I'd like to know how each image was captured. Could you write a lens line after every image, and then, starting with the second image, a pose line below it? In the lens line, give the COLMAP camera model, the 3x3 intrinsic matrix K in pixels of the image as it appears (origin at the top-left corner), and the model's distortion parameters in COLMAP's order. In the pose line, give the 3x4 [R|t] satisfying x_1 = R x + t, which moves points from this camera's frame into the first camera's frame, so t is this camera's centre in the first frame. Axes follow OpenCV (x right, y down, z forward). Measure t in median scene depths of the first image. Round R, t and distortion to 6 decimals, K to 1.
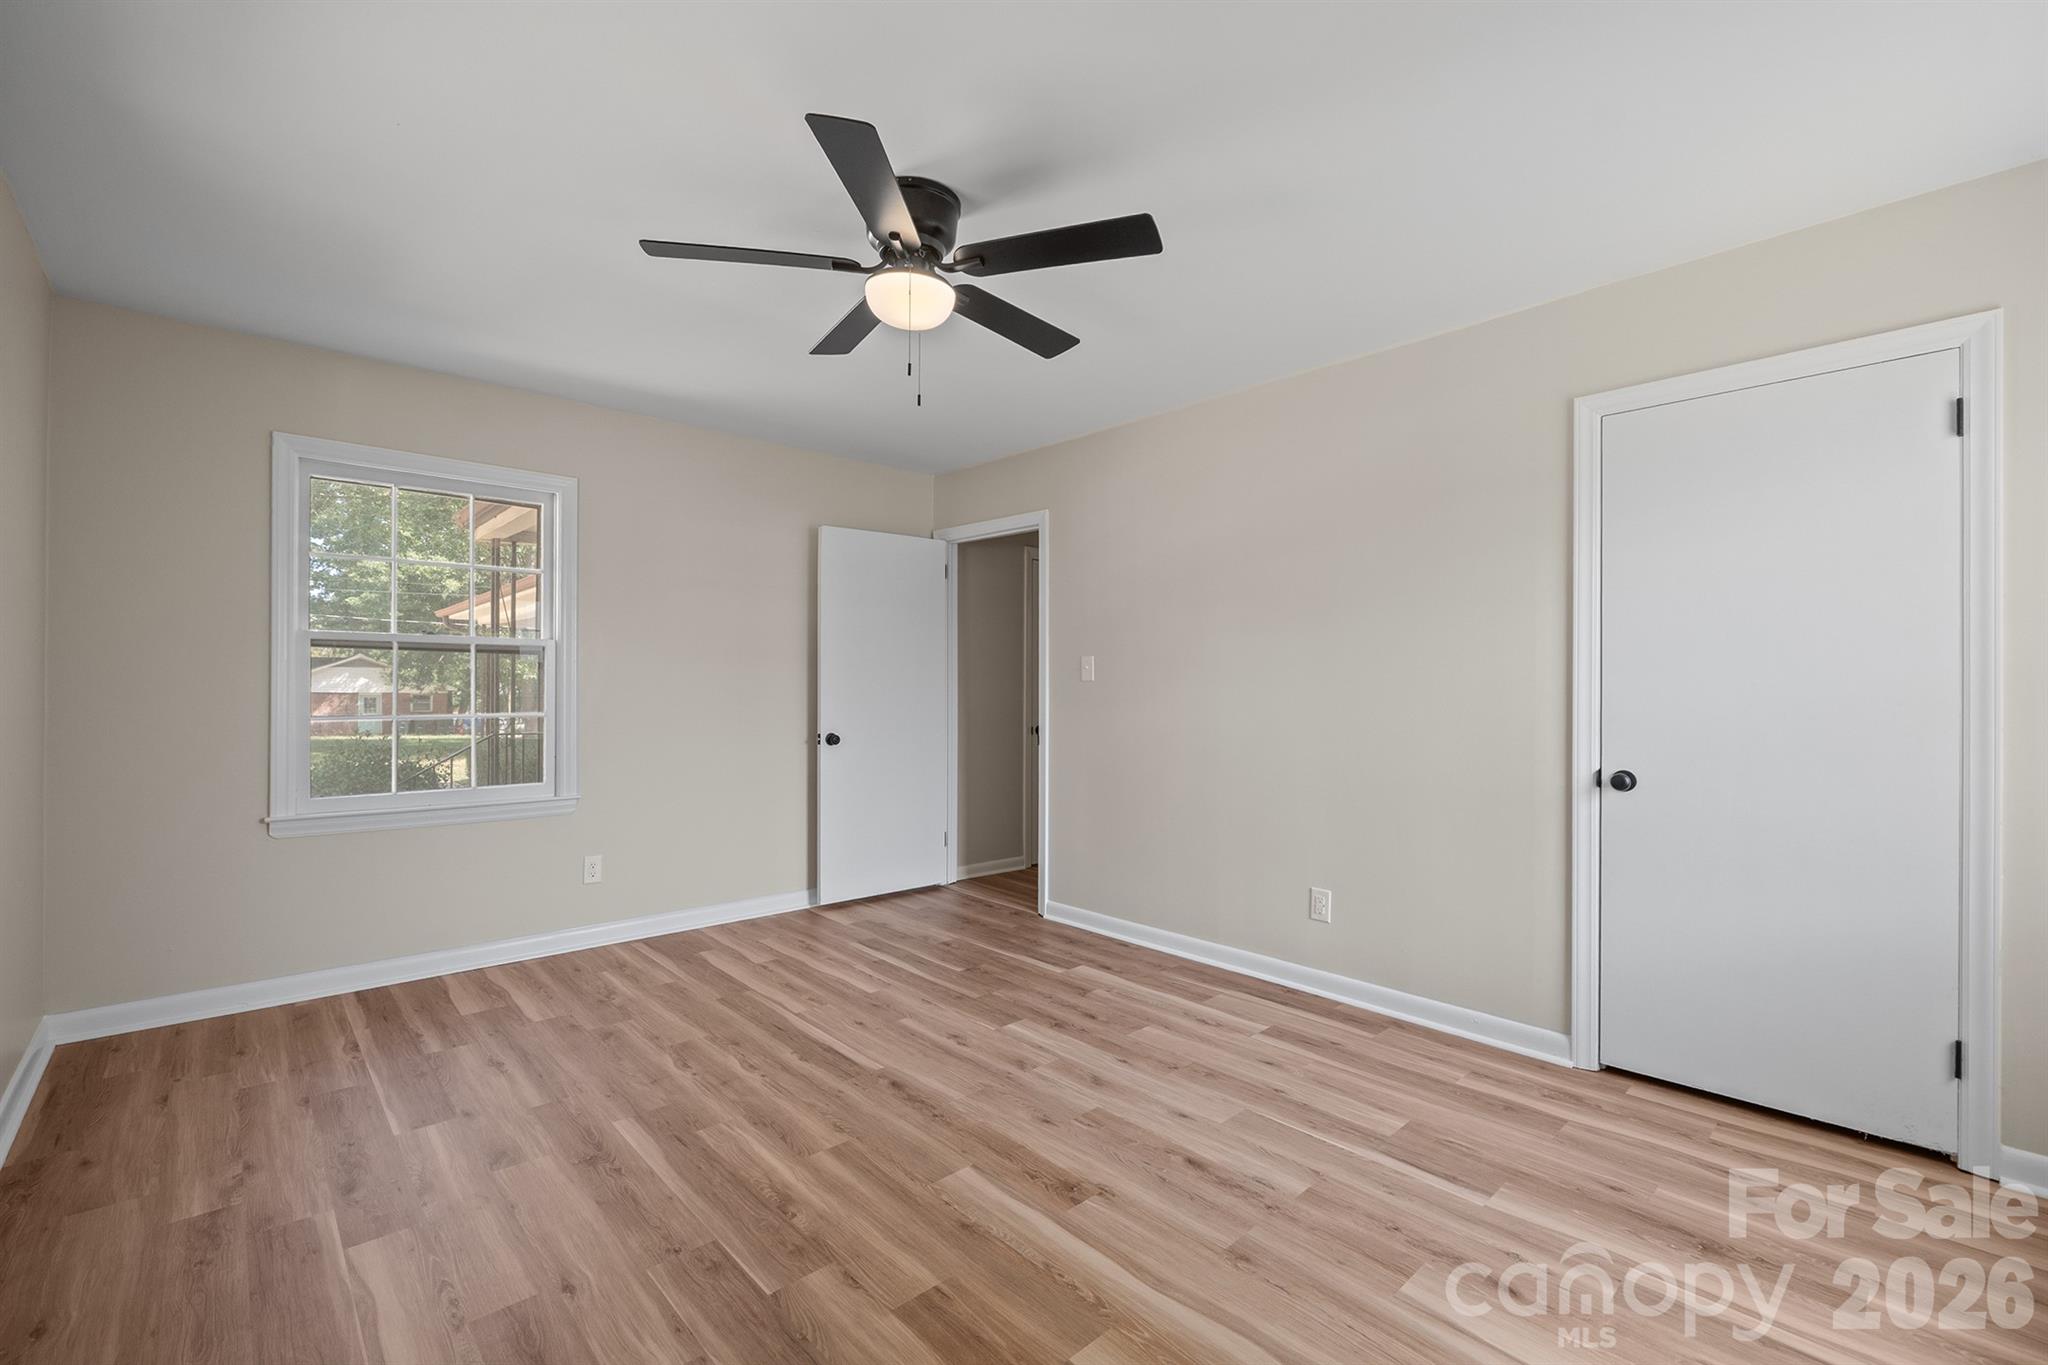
lens RADIAL K [[864.1, 0, 1018.2], [0, 864.1, 685.4], [0, 0, 1]] dist [-0.005398, -0.000375]
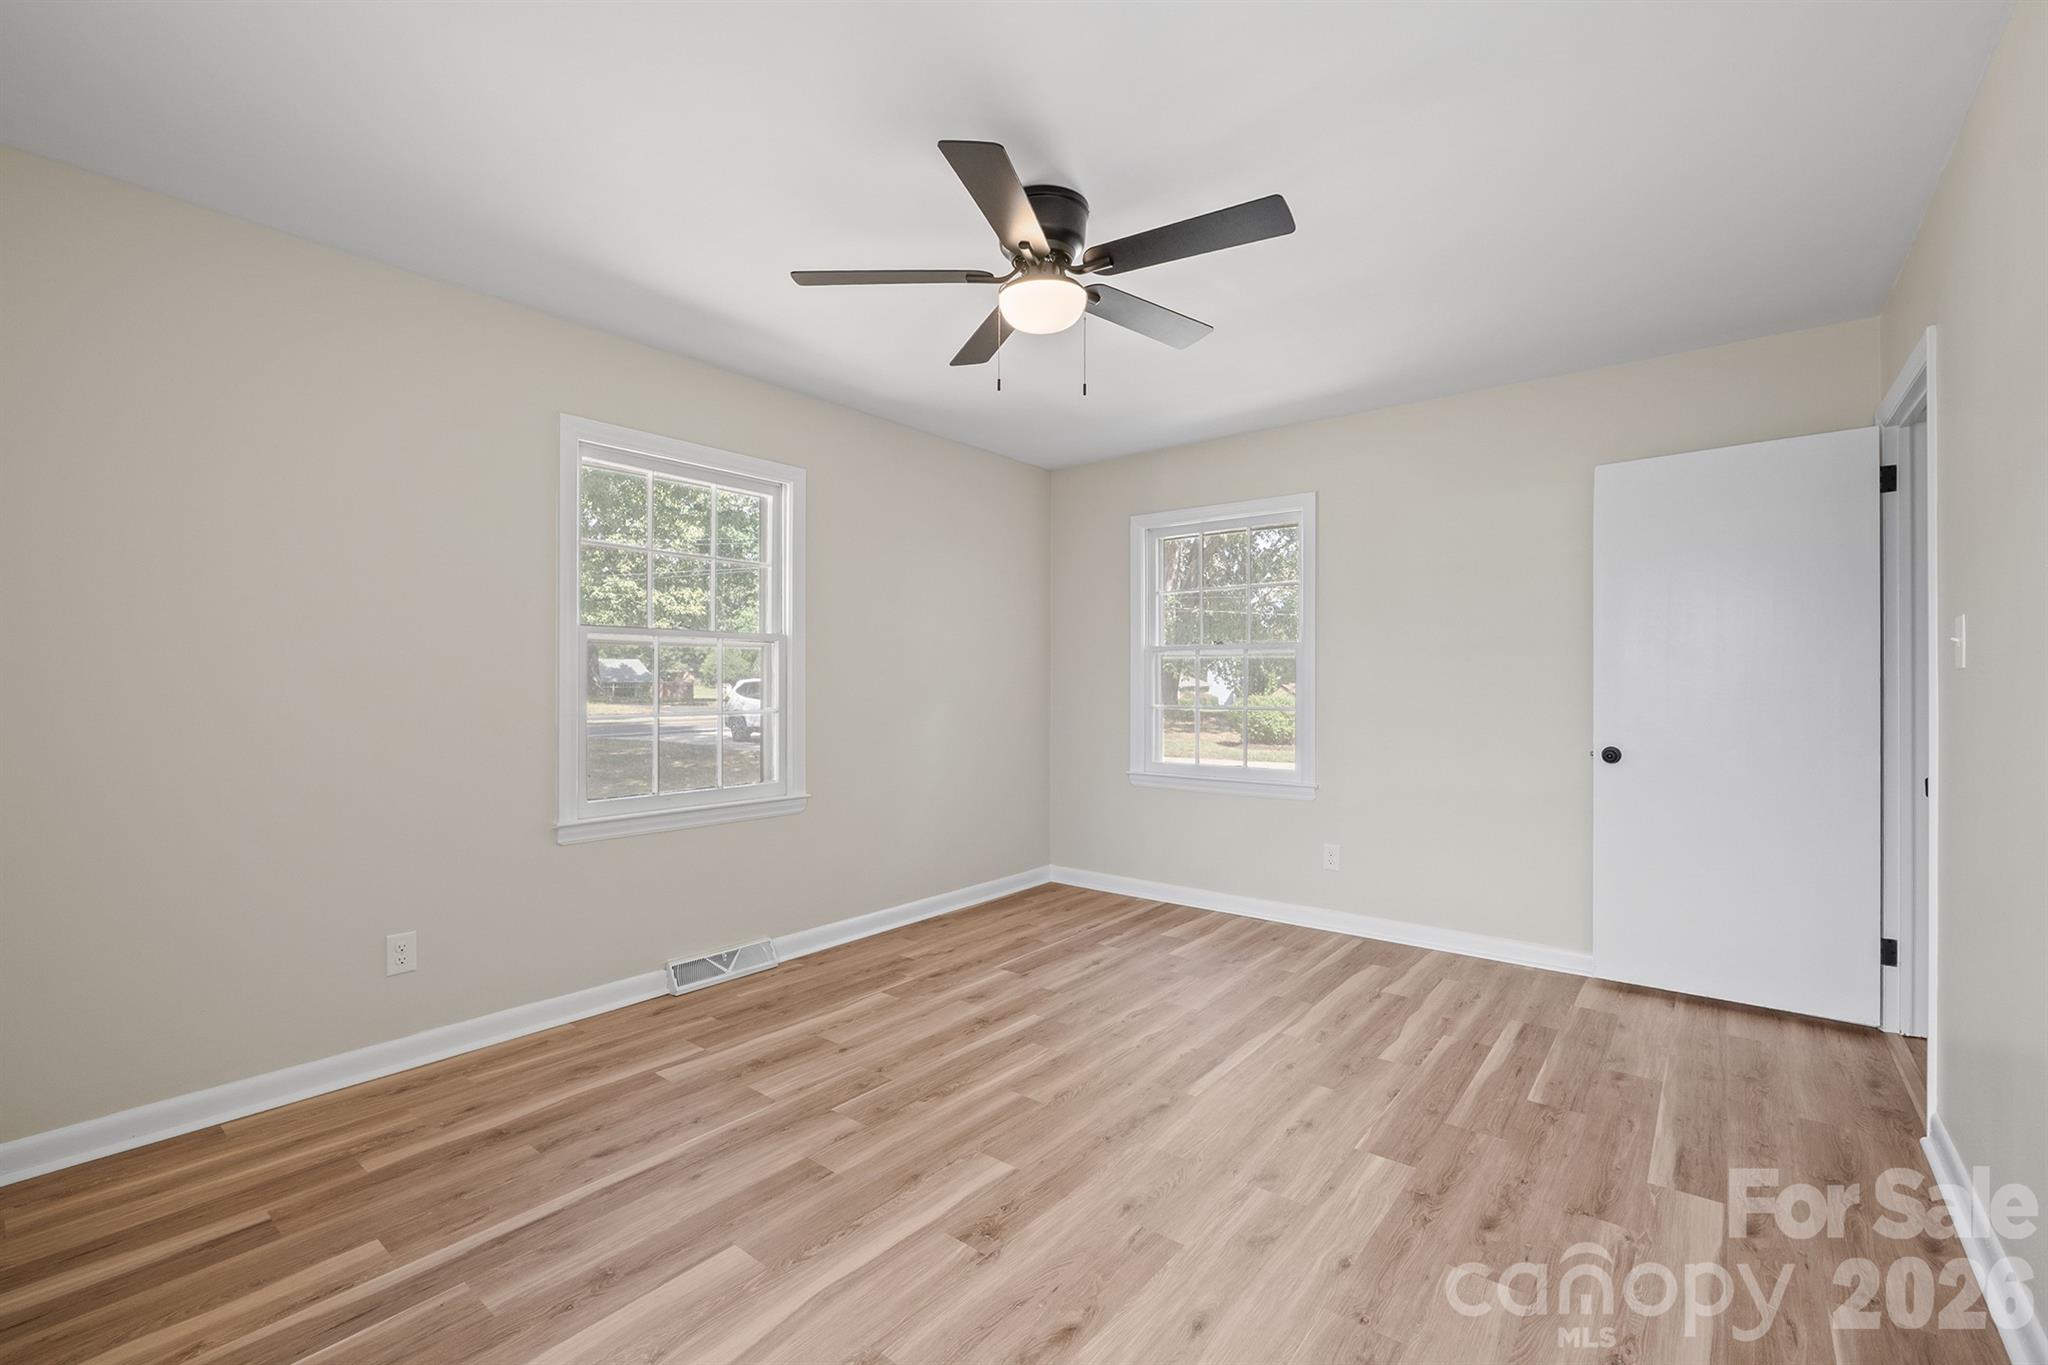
lens RADIAL K [[883.3, 0, 1032.8], [0, 883.3, 678.8], [0, 0, 1]] dist [-0.001782, -0.000444]
pose [[0.159537, -0.009984, -0.987141, 0.723344], [0.003232, 0.999949, -0.009591, 0.006544], [0.987187, -0.001661, 0.159562, 0.656521]]
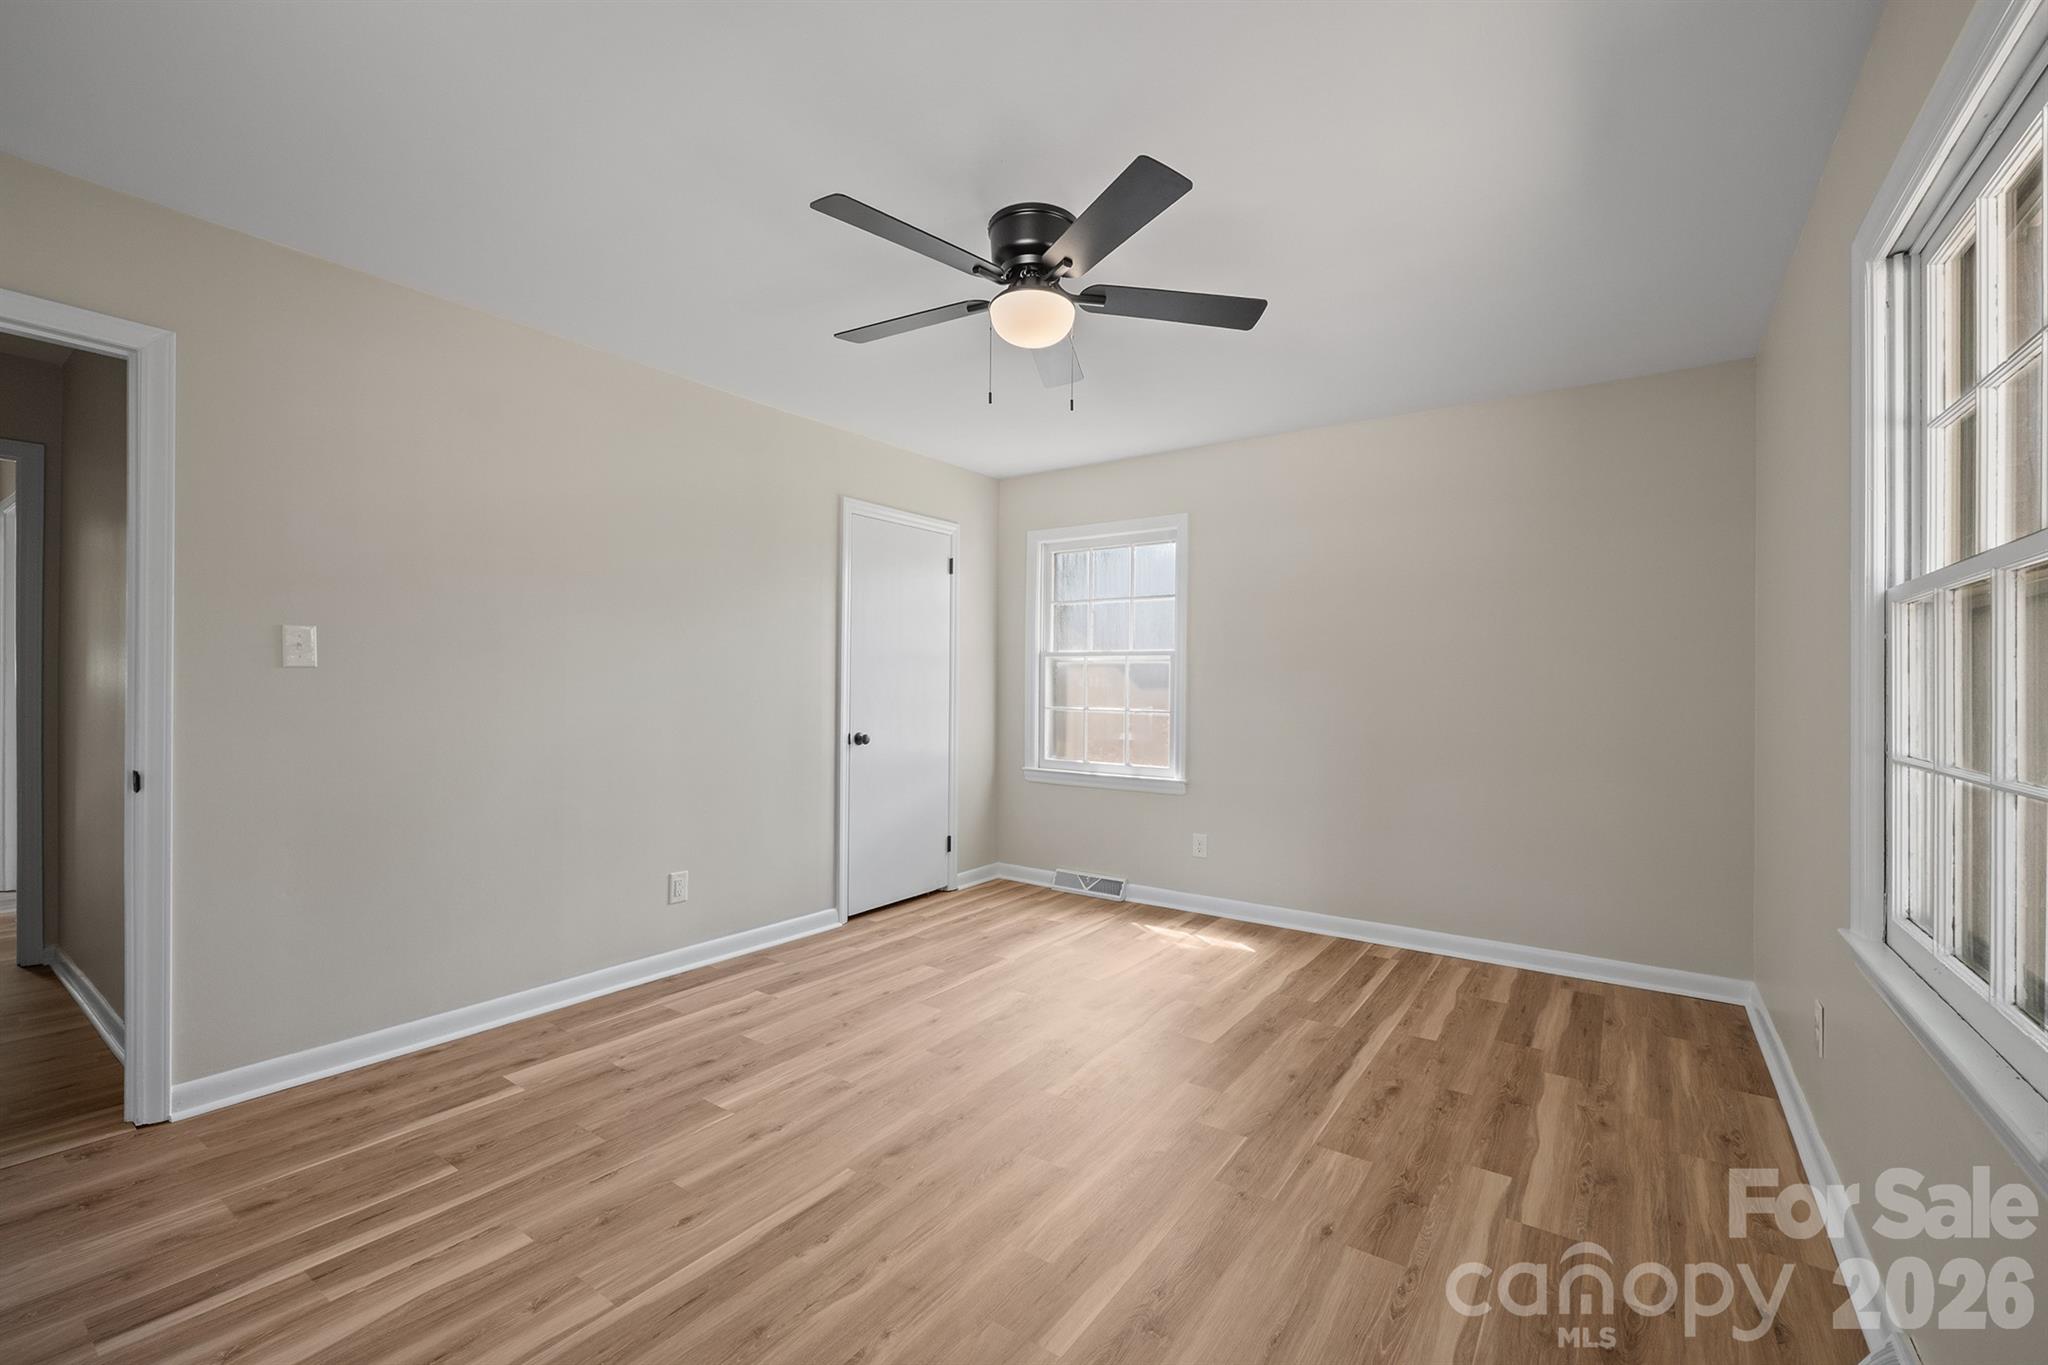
lens RADIAL K [[864.1, 0, 1018.2], [0, 864.1, 685.4], [0, 0, 1]] dist [-0.005398, -0.000375]
pose [[-0.204595, -0.006518, 0.978825, -0.918308], [-0.012921, 0.999909, 0.003958, -0.001406], [-0.978761, -0.011838, -0.204661, 0.979181]]
